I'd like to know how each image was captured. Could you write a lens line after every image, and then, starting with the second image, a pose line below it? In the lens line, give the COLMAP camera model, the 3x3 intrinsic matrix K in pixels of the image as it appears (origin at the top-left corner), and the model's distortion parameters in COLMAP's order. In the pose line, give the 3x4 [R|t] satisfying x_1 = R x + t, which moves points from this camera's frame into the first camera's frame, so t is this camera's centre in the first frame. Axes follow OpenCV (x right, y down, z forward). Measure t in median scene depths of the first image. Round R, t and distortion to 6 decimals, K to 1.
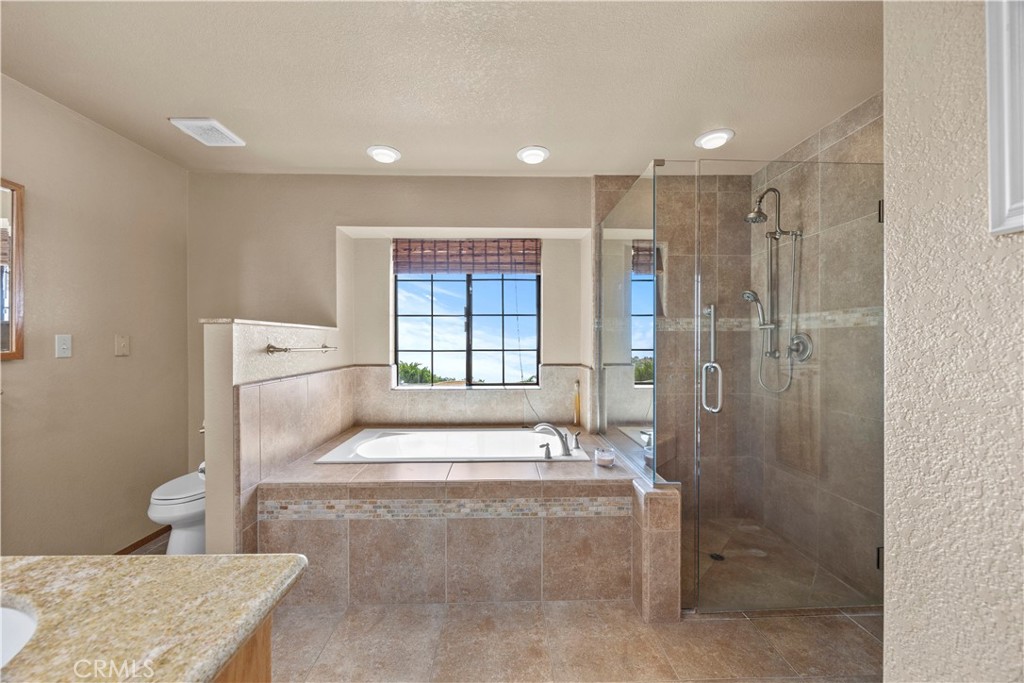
lens RADIAL K [[401.4, 0, 505.3], [0, 401.4, 342.6], [0, 0, 1]] dist [-0.004272, -0.000603]
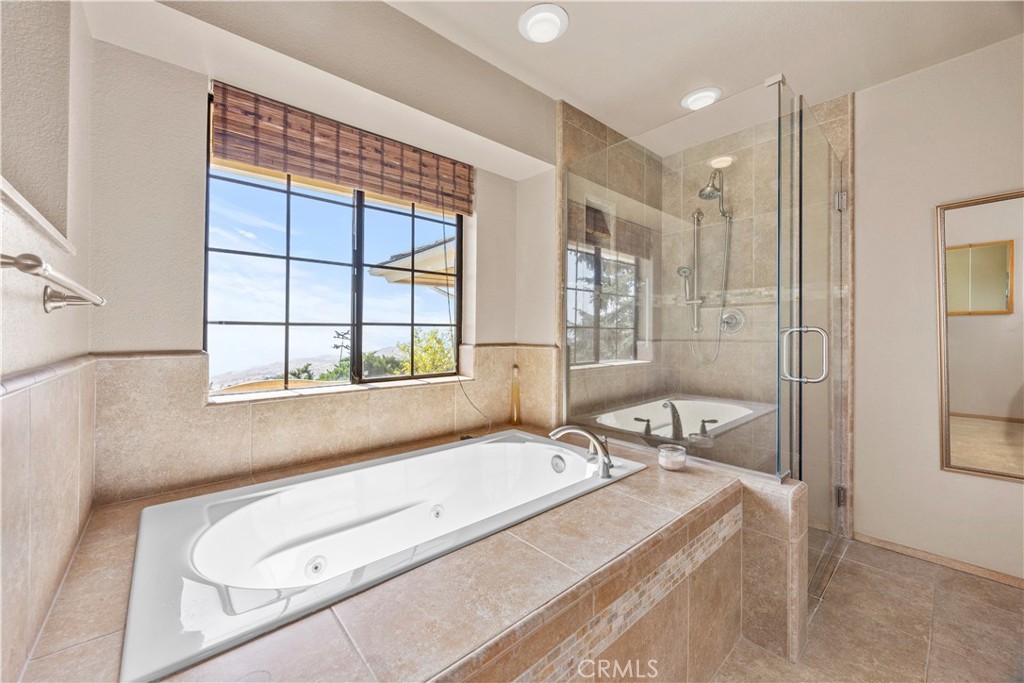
lens RADIAL K [[401.4, 0, 533.0], [0, 401.4, 327.9], [0, 0, 1]] dist [-0.004272, -0.000603]
pose [[0.759469, 0.008109, 0.650493, -0.296812], [0.002067, 0.999887, -0.014878, 0.036581], [-0.650541, 0.012644, 0.759366, 0.406418]]
